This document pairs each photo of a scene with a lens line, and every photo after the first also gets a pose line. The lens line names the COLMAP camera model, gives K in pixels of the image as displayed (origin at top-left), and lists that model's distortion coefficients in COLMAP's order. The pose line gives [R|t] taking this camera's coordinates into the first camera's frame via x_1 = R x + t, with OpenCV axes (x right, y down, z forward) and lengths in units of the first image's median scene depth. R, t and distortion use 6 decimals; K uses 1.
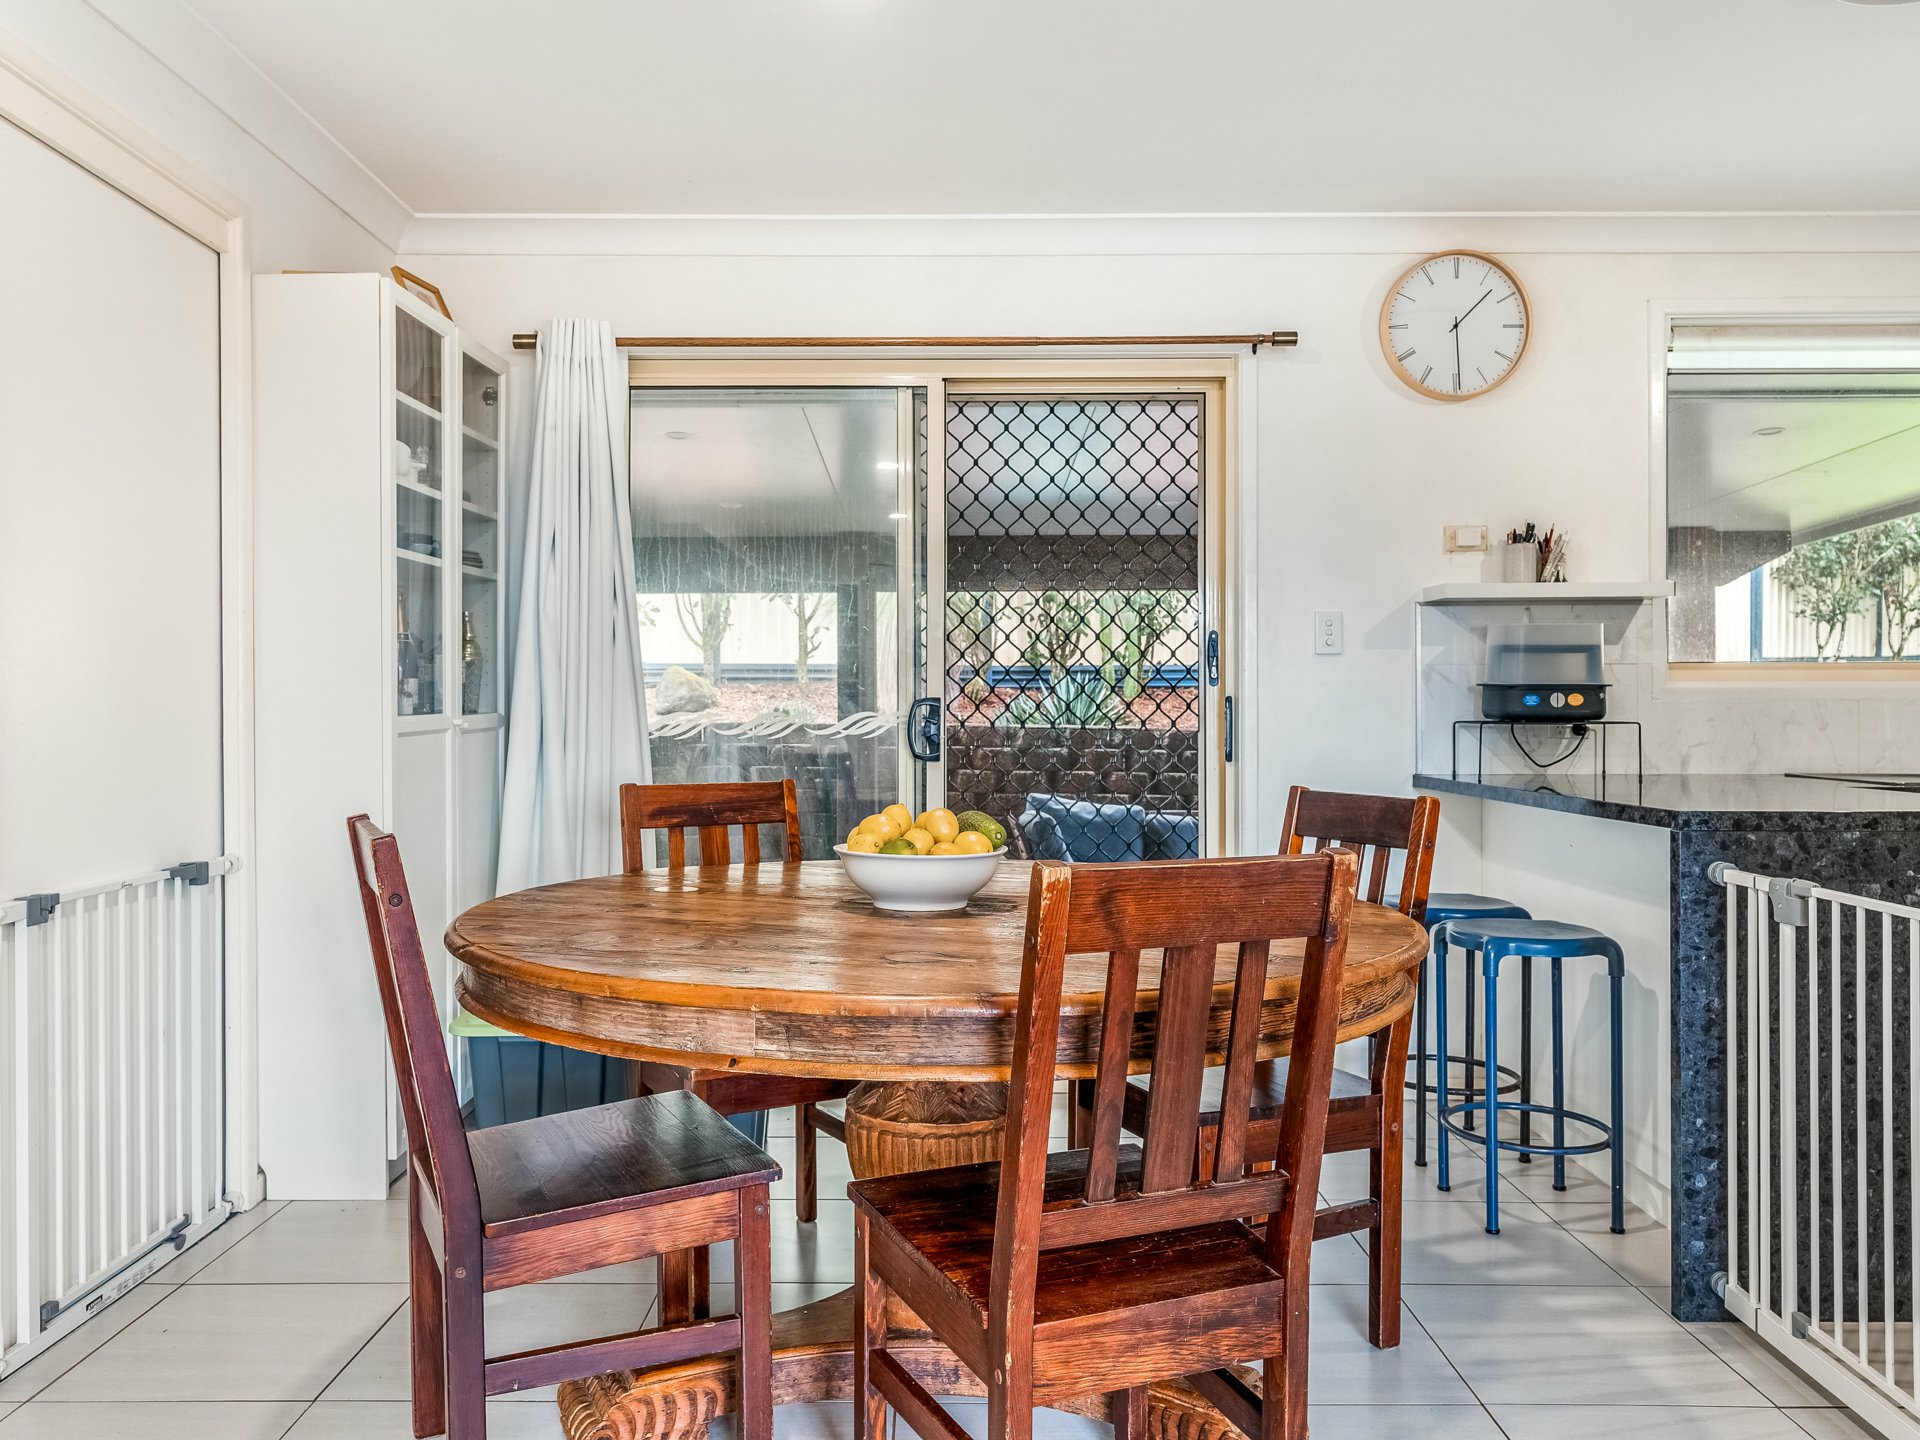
lens RADIAL K [[1400.8, 0, 958.6], [0, 1400.8, 704.2], [0, 0, 1]] dist [0.010823, 0.001199]
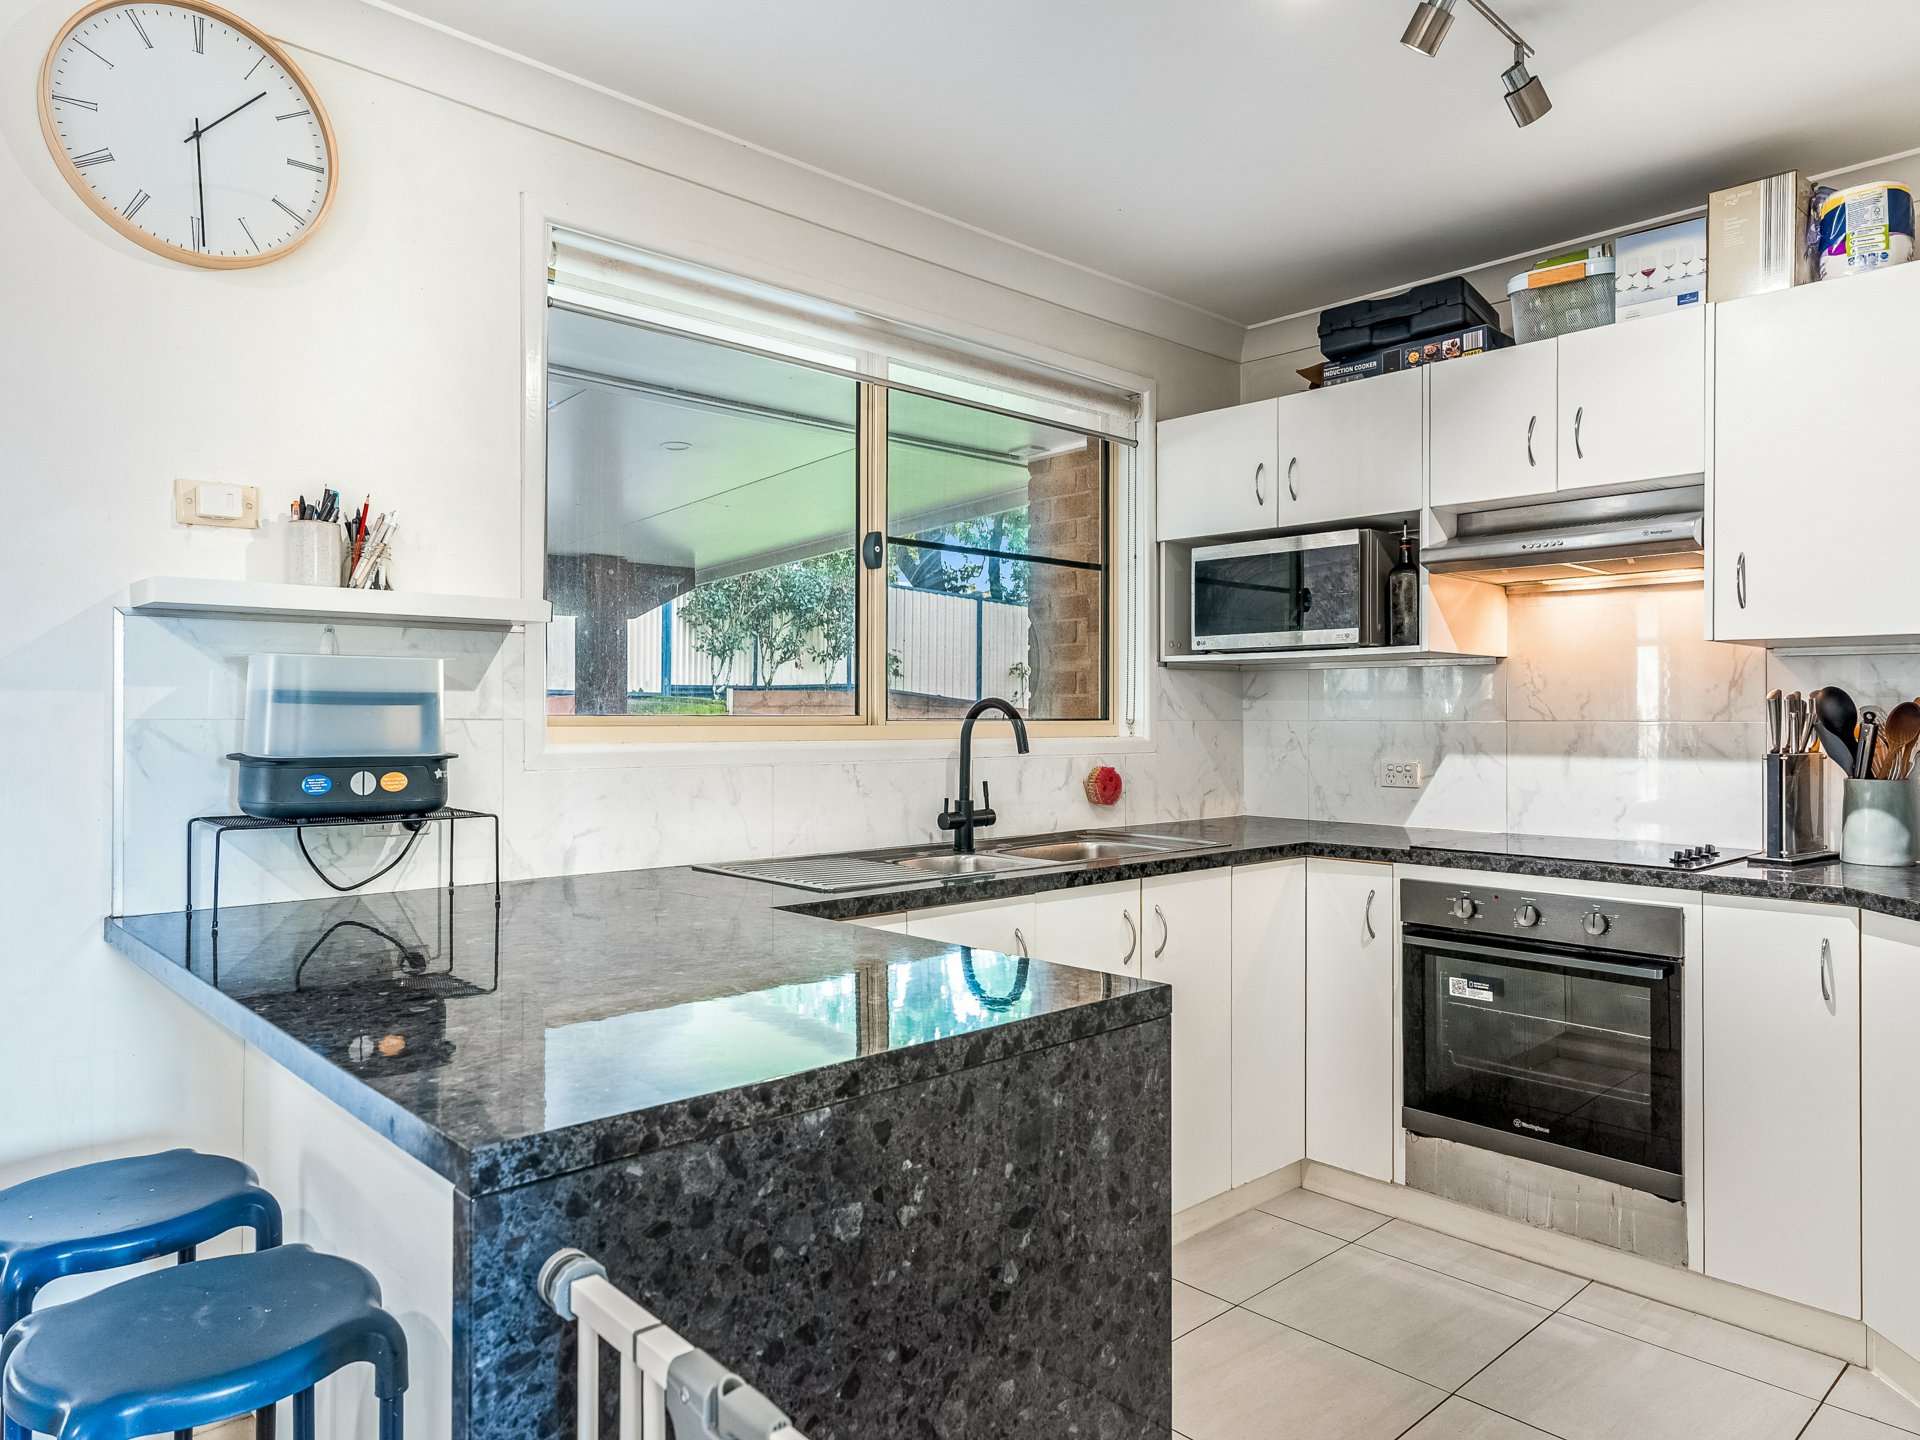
lens RADIAL K [[1247.3, 0, 958.1], [0, 1247.3, 714.0], [0, 0, 1]] dist [-0.000827, 0.002803]
pose [[0.735042, 0.004333, 0.678008, 0.237452], [-0.002717, 0.999990, -0.003446, -0.029805], [-0.678017, 0.000691, 0.735046, 0.409877]]
